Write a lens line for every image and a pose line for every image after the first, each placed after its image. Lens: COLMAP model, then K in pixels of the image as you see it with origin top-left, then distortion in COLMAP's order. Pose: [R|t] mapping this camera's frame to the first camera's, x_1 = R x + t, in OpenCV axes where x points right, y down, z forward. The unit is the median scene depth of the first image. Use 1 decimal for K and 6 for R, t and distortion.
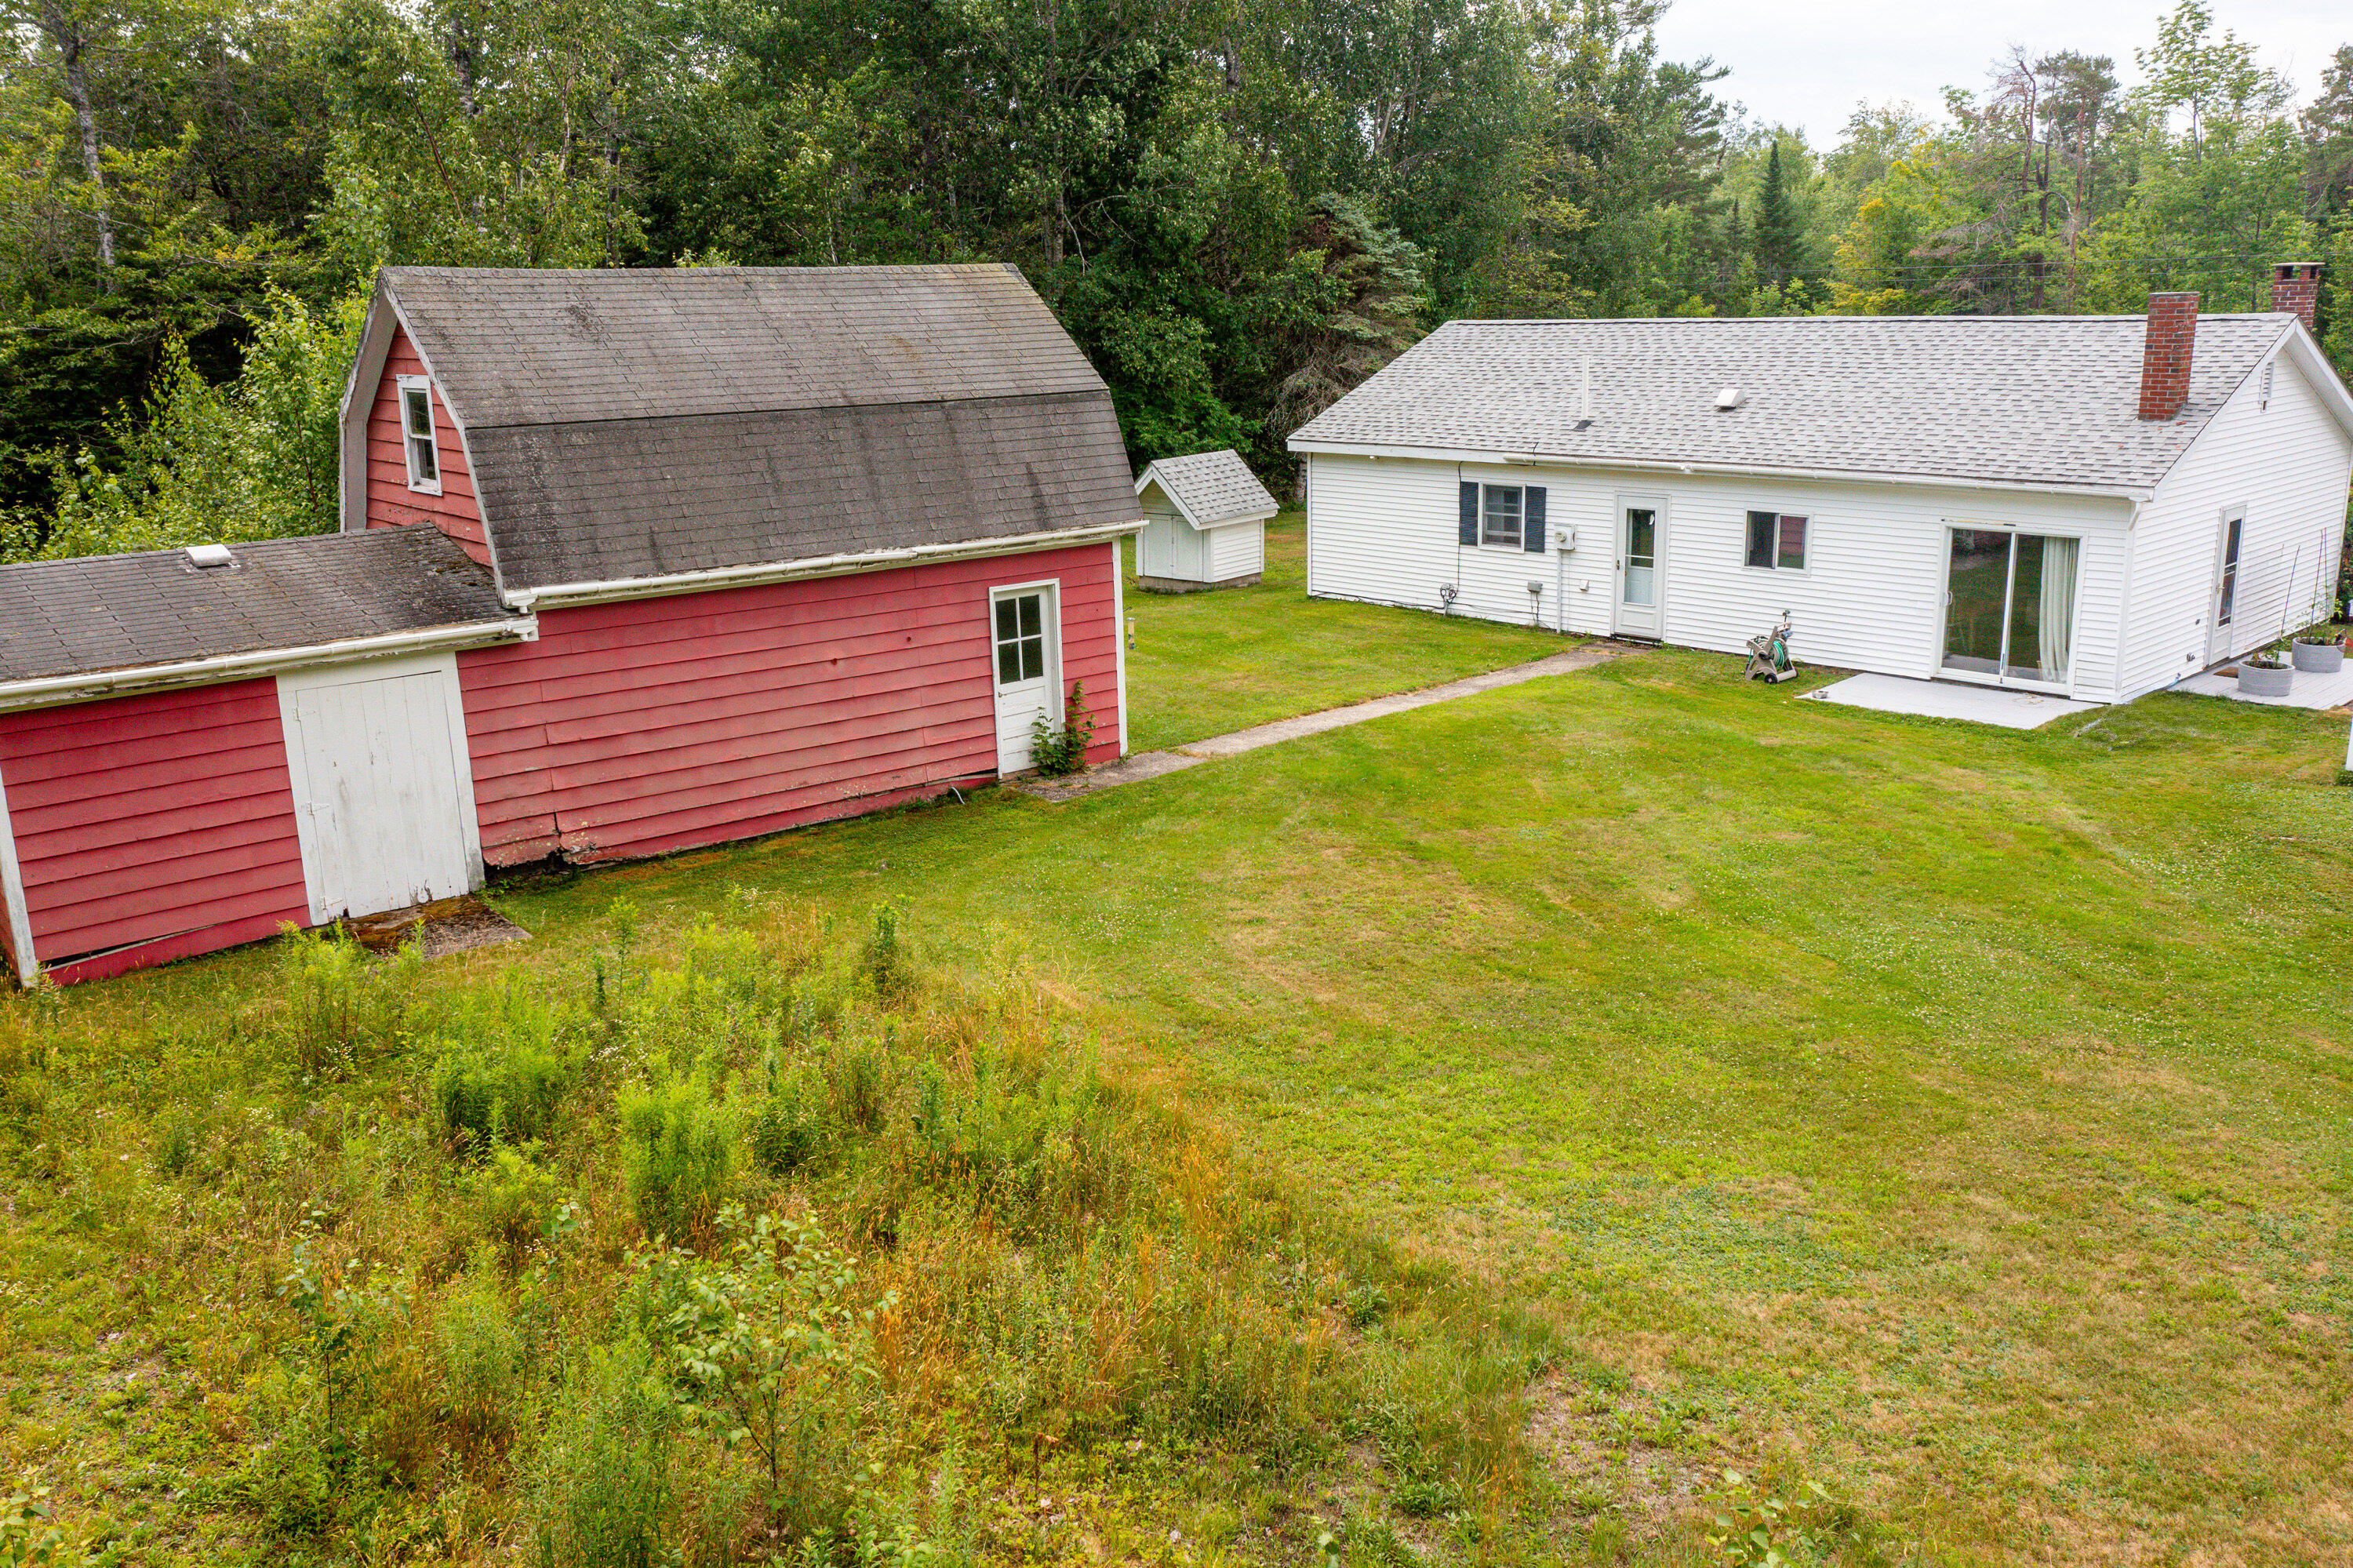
lens RADIAL K [[1875.7, 0, 1223.9], [0, 1875.7, 782.8], [0, 0, 1]] dist [0.000729, 0.002397]
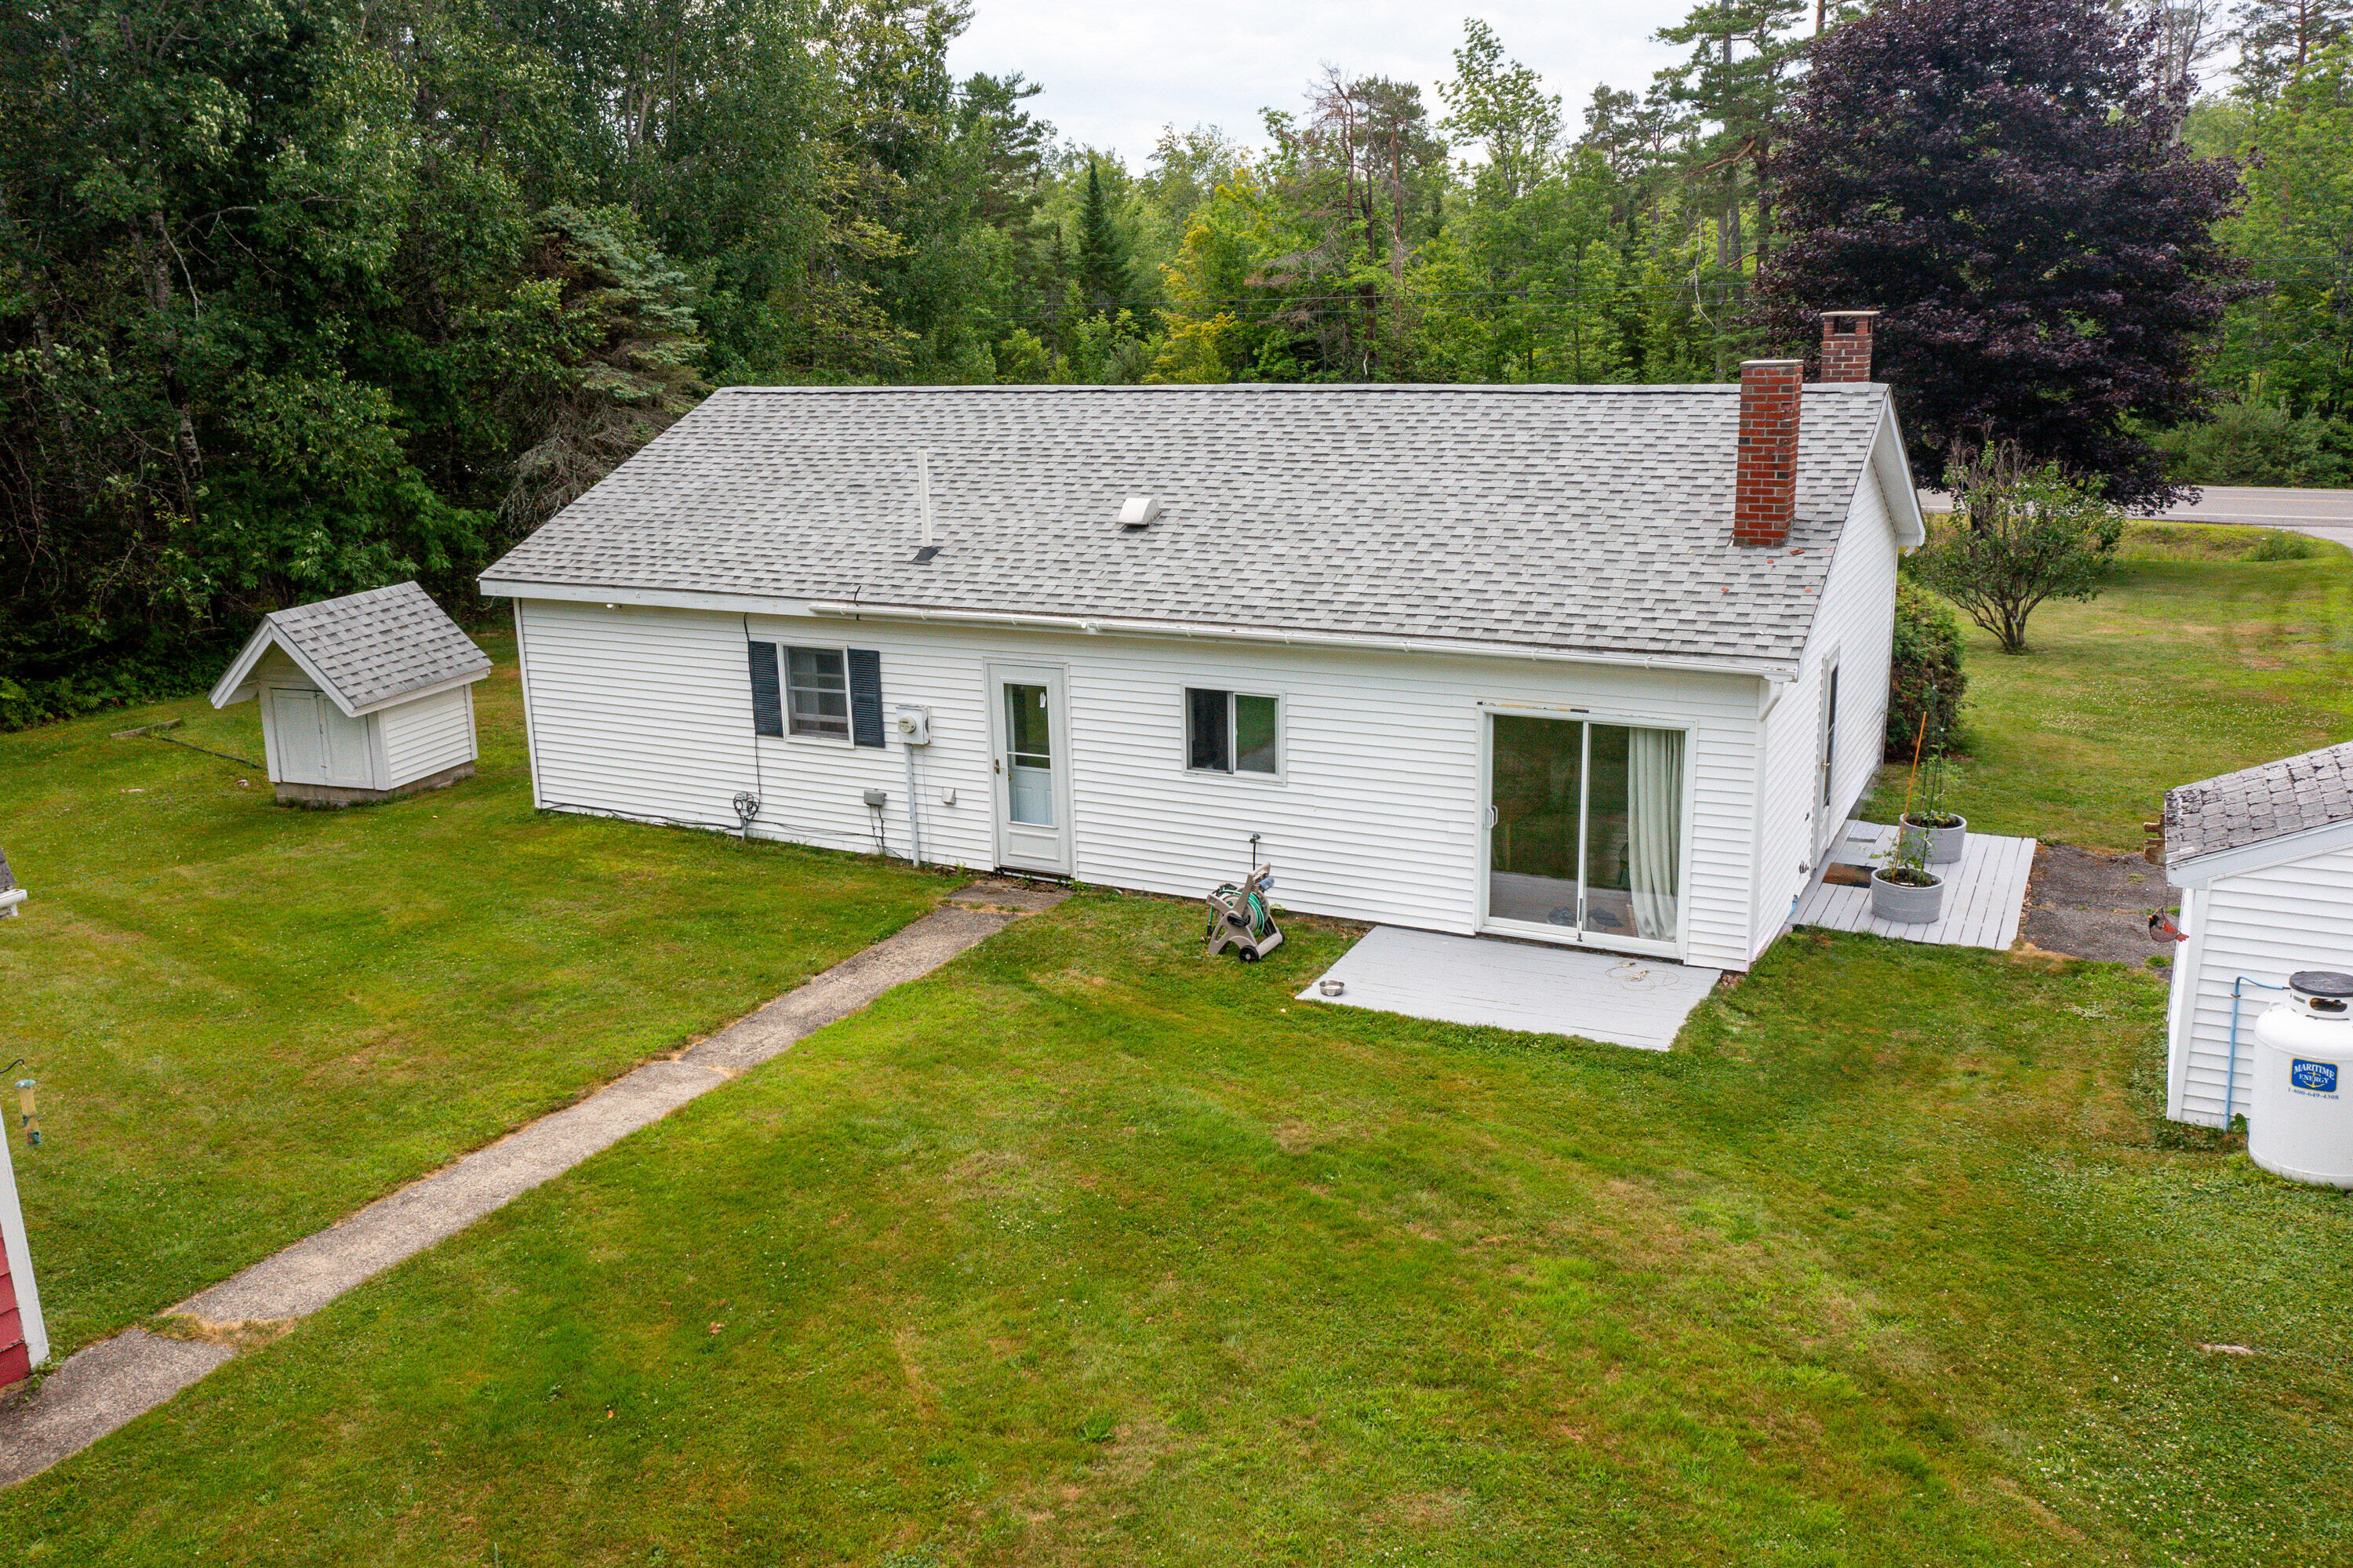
lens RADIAL K [[1863.4, 0, 1185.9], [0, 1863.4, 787.5], [0, 0, 1]] dist [-0.011692, -0.000479]
pose [[0.946303, -0.083400, 0.312337, 0.063295], [0.085566, 0.996309, 0.006790, -0.101343], [-0.311750, 0.020300, 0.949947, 0.334183]]
